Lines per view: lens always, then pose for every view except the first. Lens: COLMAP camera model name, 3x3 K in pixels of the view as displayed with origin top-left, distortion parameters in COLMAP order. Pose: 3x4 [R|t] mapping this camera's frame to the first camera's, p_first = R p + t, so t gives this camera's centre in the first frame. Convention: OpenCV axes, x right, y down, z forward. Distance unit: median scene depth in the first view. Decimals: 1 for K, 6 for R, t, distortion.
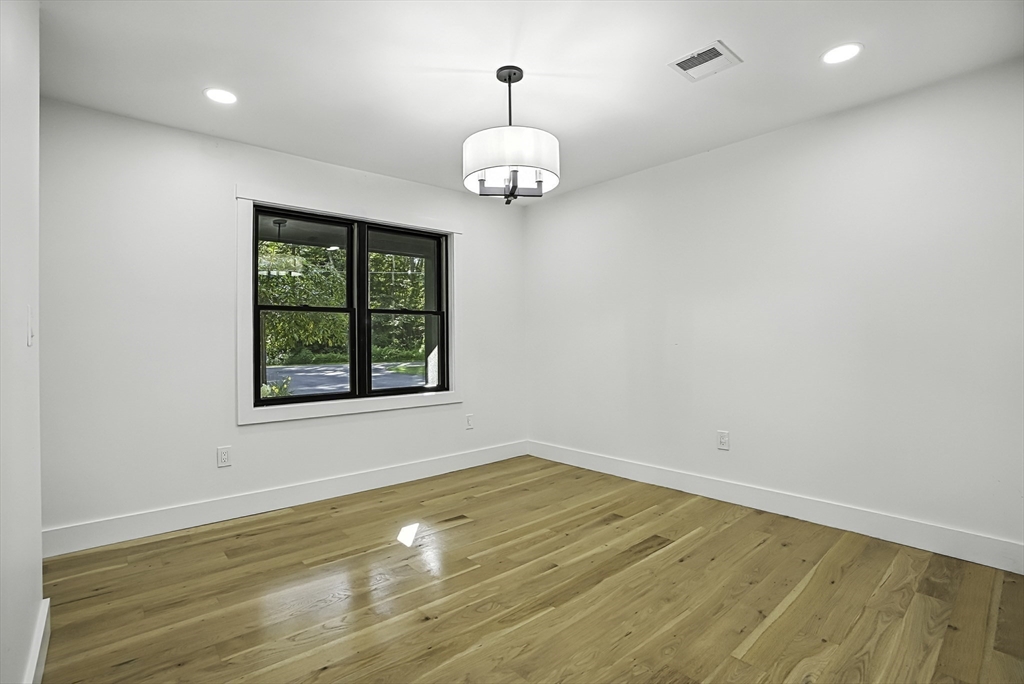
lens RADIAL K [[488.1, 0, 509.2], [0, 488.1, 335.7], [0, 0, 1]] dist [-0.074866, 0.027645]
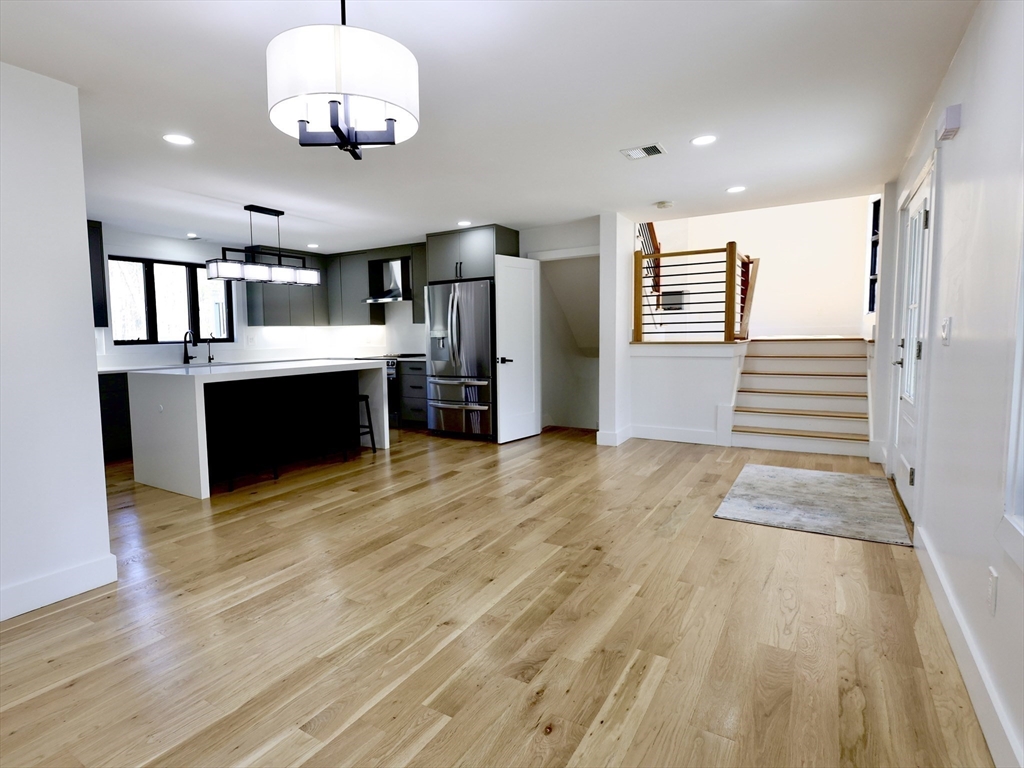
lens RADIAL K [[546.1, 0, 467.0], [0, 546.1, 378.5], [0, 0, 1]] dist [-0.001259, 0.000449]
pose [[-0.962541, 0.049350, -0.266609, 0.053598], [0.029027, 0.996401, 0.079640, -0.019033], [0.269579, 0.068918, -0.960509, 1.600884]]
